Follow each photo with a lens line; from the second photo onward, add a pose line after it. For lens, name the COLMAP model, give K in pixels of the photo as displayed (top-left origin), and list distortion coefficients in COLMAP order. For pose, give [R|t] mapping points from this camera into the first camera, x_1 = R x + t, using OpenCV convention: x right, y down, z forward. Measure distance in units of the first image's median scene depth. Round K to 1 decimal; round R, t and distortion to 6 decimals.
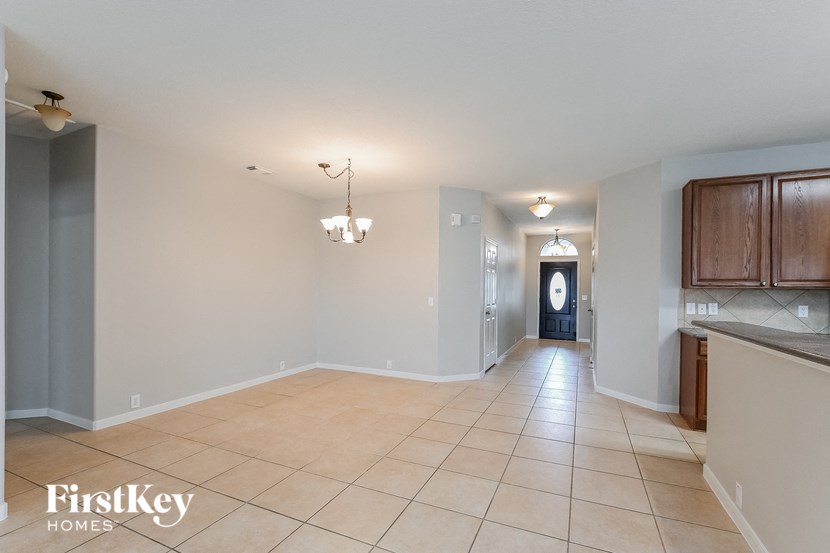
lens RADIAL K [[366.2, 0, 416.3], [0, 366.2, 291.3], [0, 0, 1]] dist [-0.025620, 0.000308]
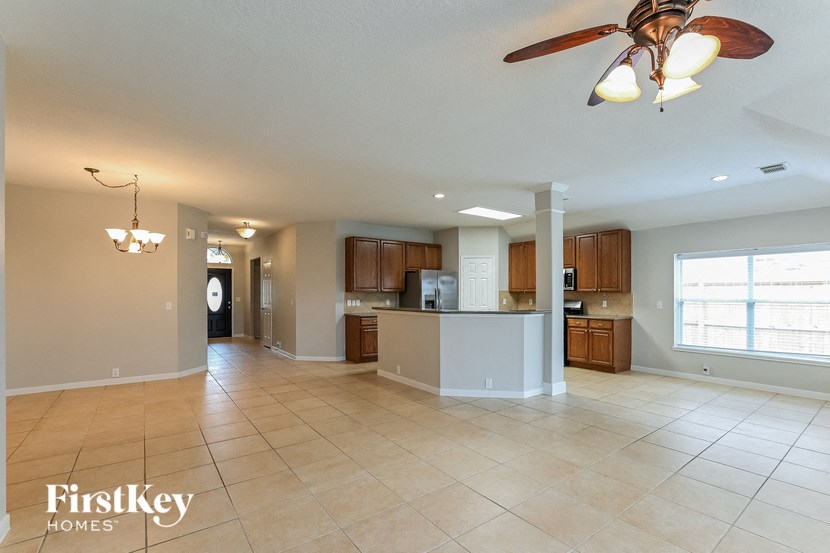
lens RADIAL K [[366.2, 0, 416.3], [0, 366.2, 291.3], [0, 0, 1]] dist [-0.025620, 0.000308]
pose [[0.495382, -0.008032, 0.868638, -0.673603], [0.012180, 0.999923, 0.002300, -0.012046], [-0.868590, 0.009440, 0.495442, -0.233703]]
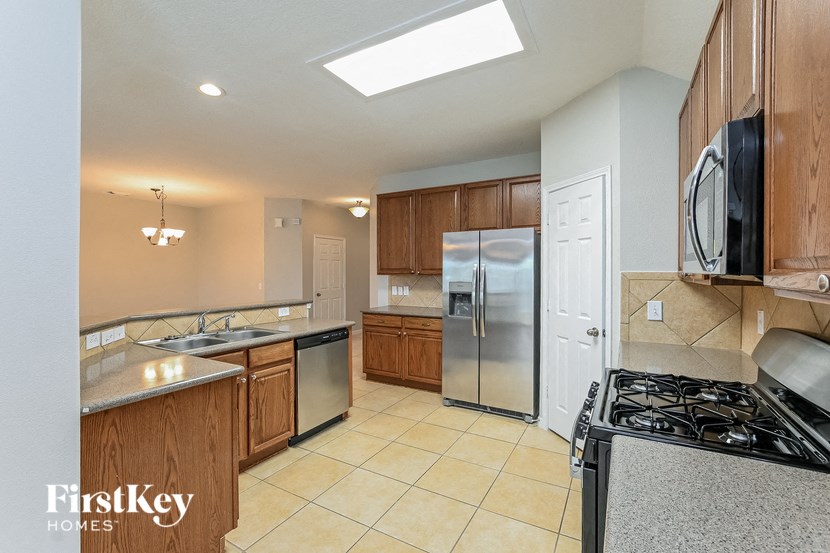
lens RADIAL K [[373.6, 0, 400.1], [0, 373.6, 273.2], [0, 0, 1]] dist [0.021065, 0.000070]
pose [[0.991602, -0.009003, -0.129016, 0.891058], [0.008292, 0.999947, -0.006048, -0.006646], [0.129064, 0.004928, 0.991624, -0.329743]]
